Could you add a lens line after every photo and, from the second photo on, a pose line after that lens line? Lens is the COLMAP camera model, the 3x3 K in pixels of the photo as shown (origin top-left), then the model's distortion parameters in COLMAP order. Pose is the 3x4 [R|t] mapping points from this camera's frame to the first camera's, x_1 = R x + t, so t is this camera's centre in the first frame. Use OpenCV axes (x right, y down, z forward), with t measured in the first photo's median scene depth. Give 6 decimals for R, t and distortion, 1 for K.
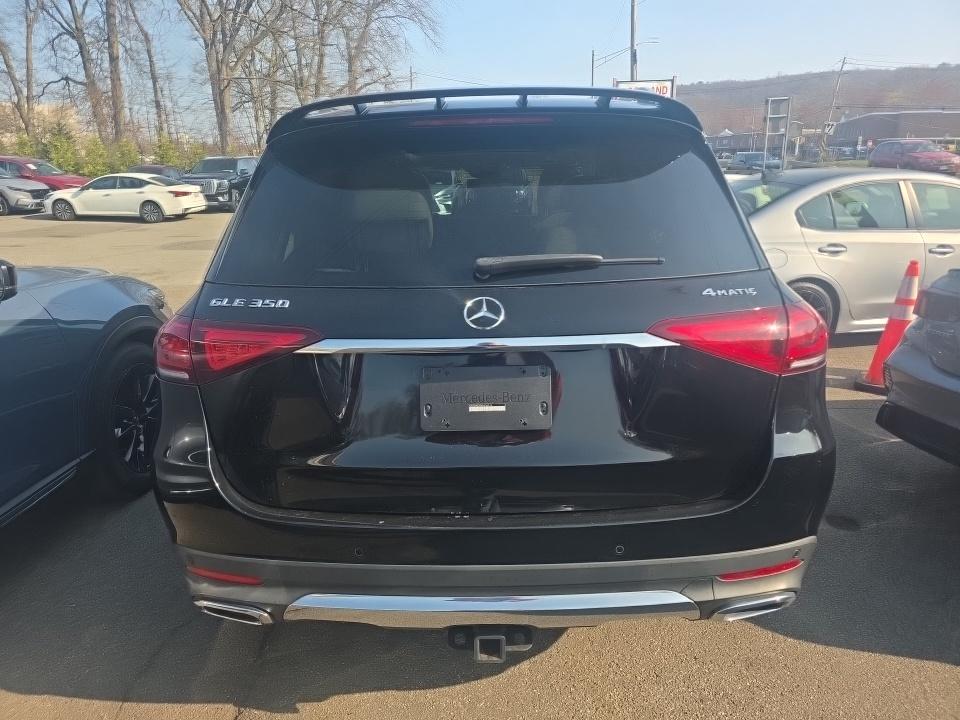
lens RADIAL K [[646.3, 0, 476.6], [0, 646.3, 364.6], [0, 0, 1]] dist [0.051993, -0.041069]
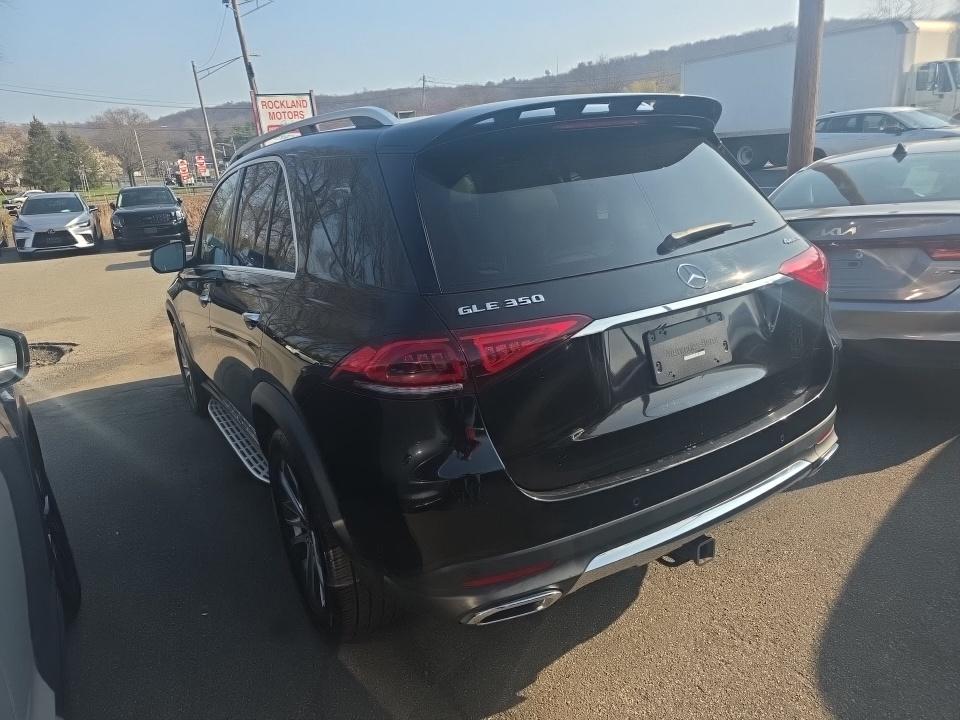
lens RADIAL K [[646.3, 0, 476.1], [0, 646.3, 361.2], [0, 0, 1]] dist [0.051993, -0.041069]
pose [[0.844007, -0.202474, 0.496645, -0.076029], [0.213464, 0.976314, 0.035264, -0.004222], [-0.492022, 0.076253, 0.867237, 0.010742]]
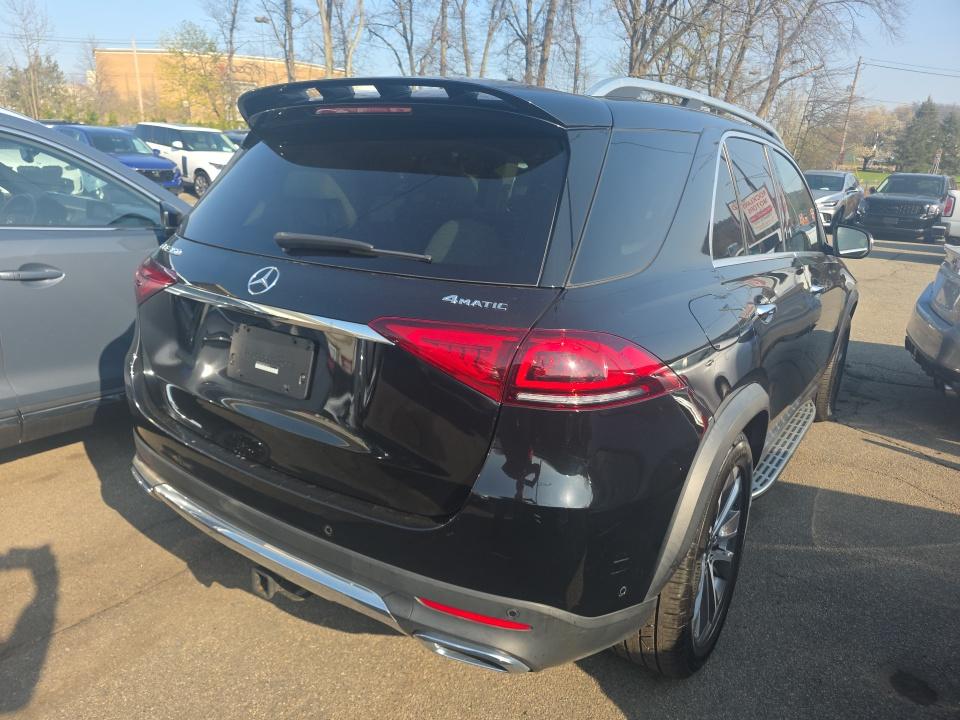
lens RADIAL K [[646.3, 0, 476.1], [0, 646.3, 360.6], [0, 0, 1]] dist [0.051993, -0.041069]
pose [[0.827498, 0.213194, -0.519418, 0.071320], [-0.213383, 0.975107, 0.060284, -0.007047], [0.519341, 0.060951, 0.852391, 0.018771]]
